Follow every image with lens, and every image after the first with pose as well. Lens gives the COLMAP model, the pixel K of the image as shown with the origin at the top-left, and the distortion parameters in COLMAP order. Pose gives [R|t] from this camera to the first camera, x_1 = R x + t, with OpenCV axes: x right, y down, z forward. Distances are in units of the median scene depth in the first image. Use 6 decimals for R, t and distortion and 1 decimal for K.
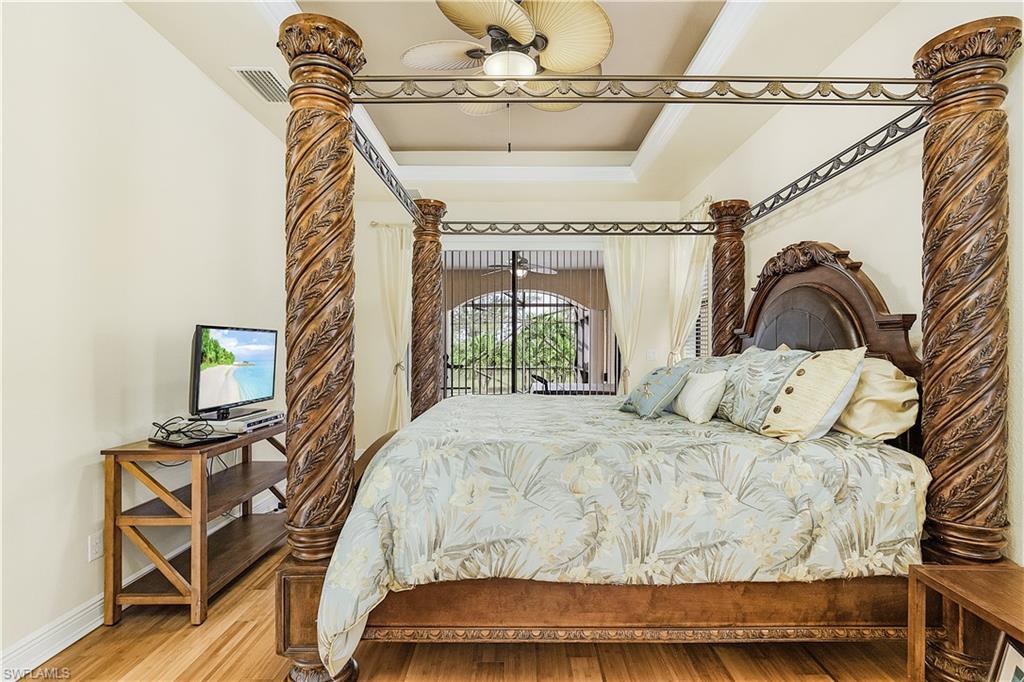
lens RADIAL K [[472.3, 0, 516.3], [0, 472.3, 341.8], [0, 0, 1]] dist [-0.001407, -0.000440]
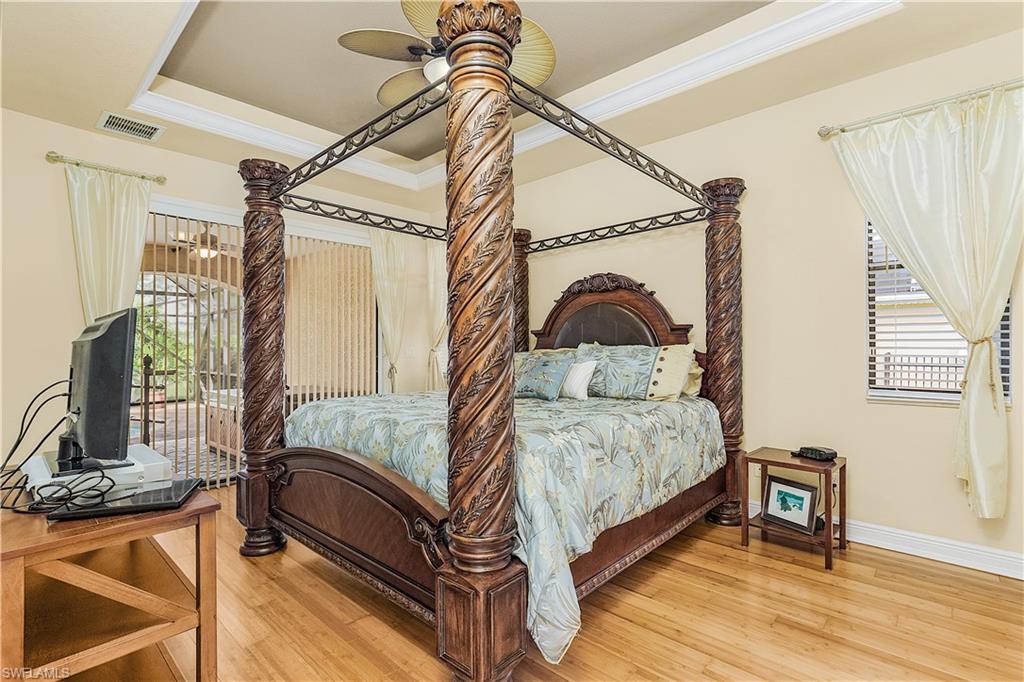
lens RADIAL K [[472.3, 0, 516.3], [0, 472.3, 341.8], [0, 0, 1]] dist [-0.001407, -0.000440]
pose [[0.675713, 0.002897, 0.737160, -0.817509], [-0.002614, 0.999995, -0.001534, 0.009494], [-0.737161, -0.000890, 0.675717, 0.255722]]
